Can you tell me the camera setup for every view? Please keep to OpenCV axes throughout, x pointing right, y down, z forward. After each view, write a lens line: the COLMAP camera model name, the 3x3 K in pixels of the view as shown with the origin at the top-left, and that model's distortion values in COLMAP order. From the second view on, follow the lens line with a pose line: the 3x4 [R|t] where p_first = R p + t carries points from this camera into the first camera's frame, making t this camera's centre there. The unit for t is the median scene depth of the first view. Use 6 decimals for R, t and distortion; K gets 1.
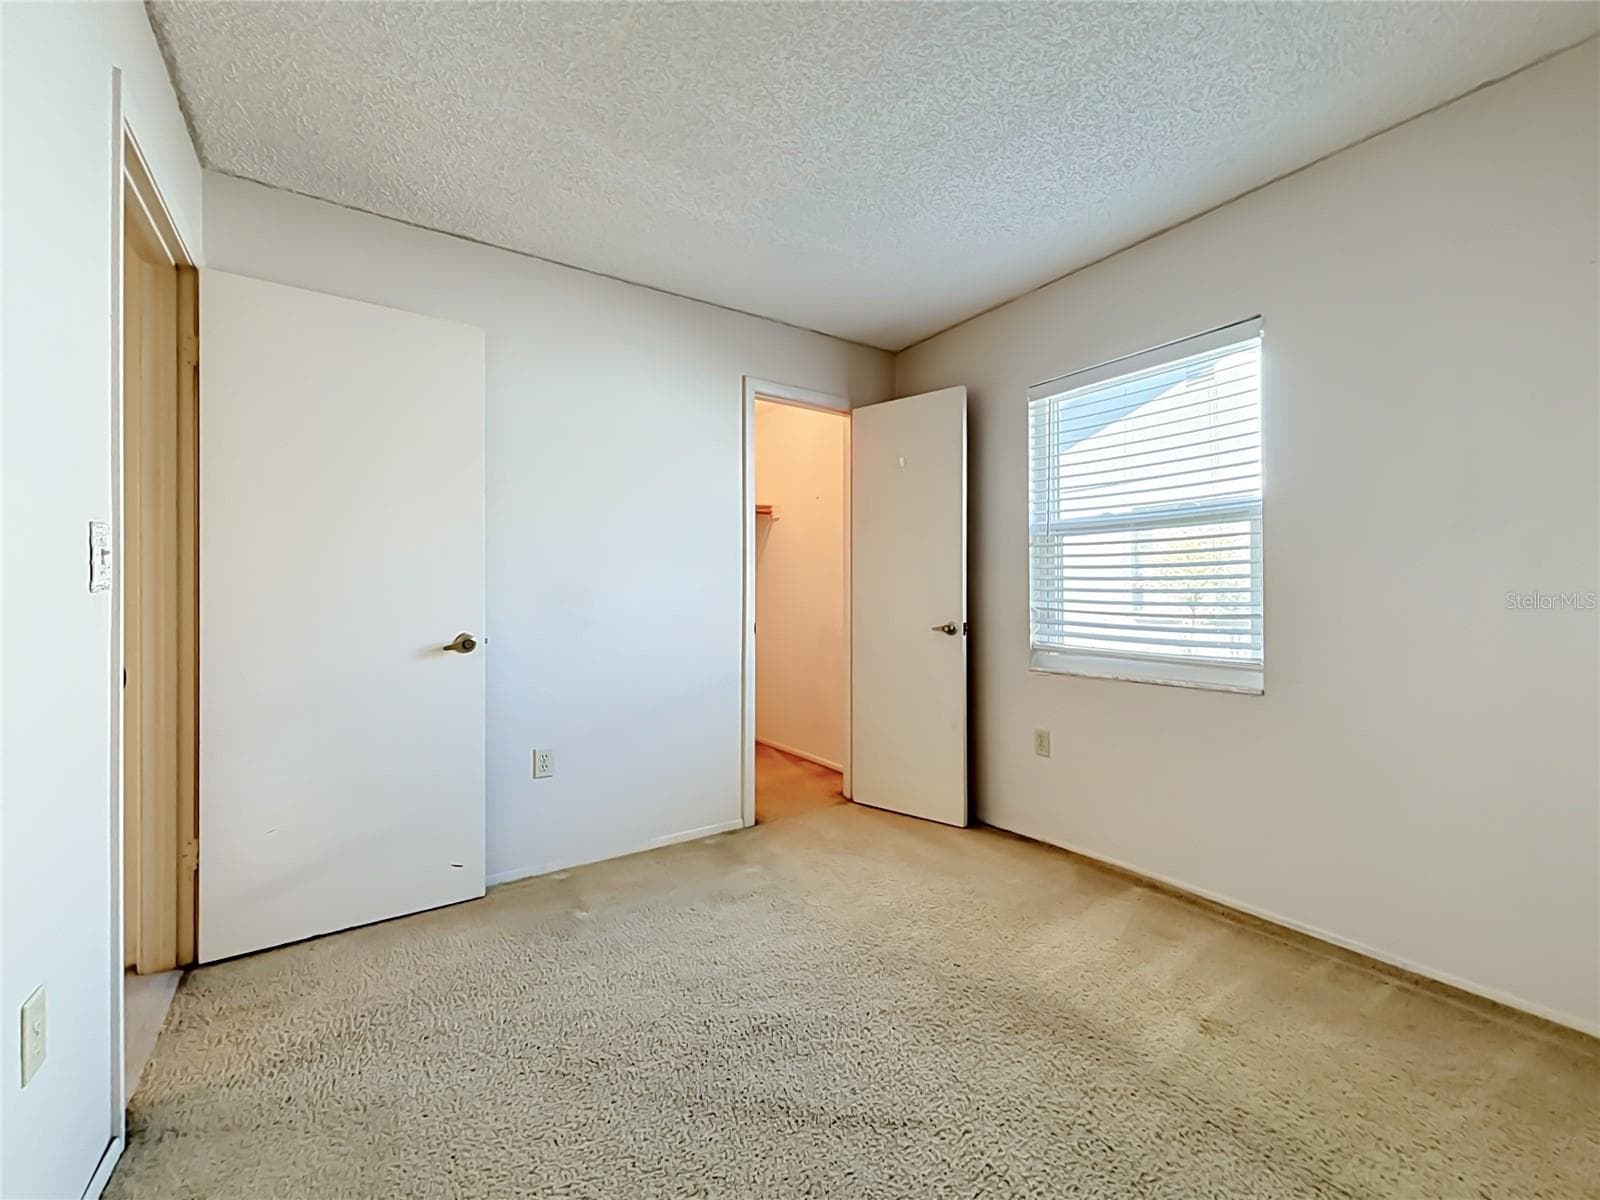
lens RADIAL K [[668.4, 0, 795.5], [0, 668.4, 599.7], [0, 0, 1]] dist [0.002203, 0.000603]
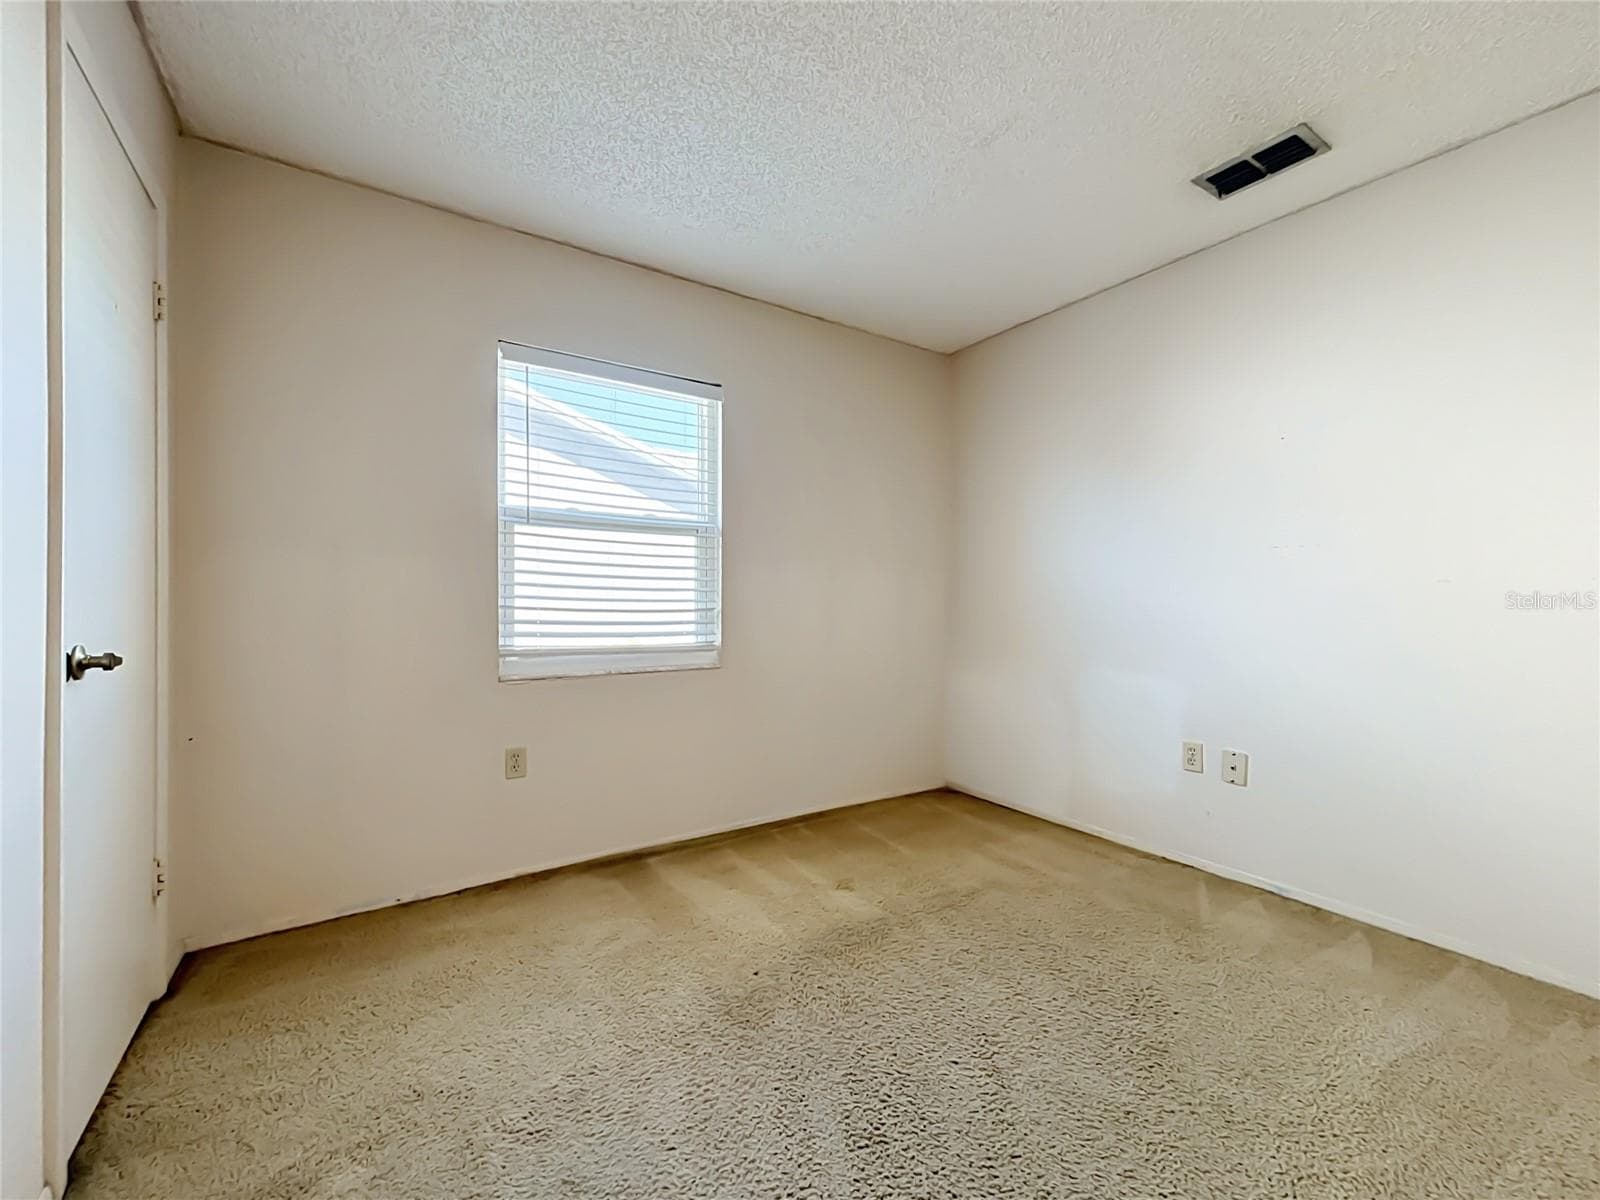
lens RADIAL K [[668.4, 0, 795.5], [0, 668.4, 599.7], [0, 0, 1]] dist [0.002203, 0.000603]
pose [[-0.015229, 0.001644, 0.999883, -0.616211], [-0.004621, 0.999988, -0.001714, 0.005850], [-0.999873, -0.004646, -0.015221, 0.815615]]
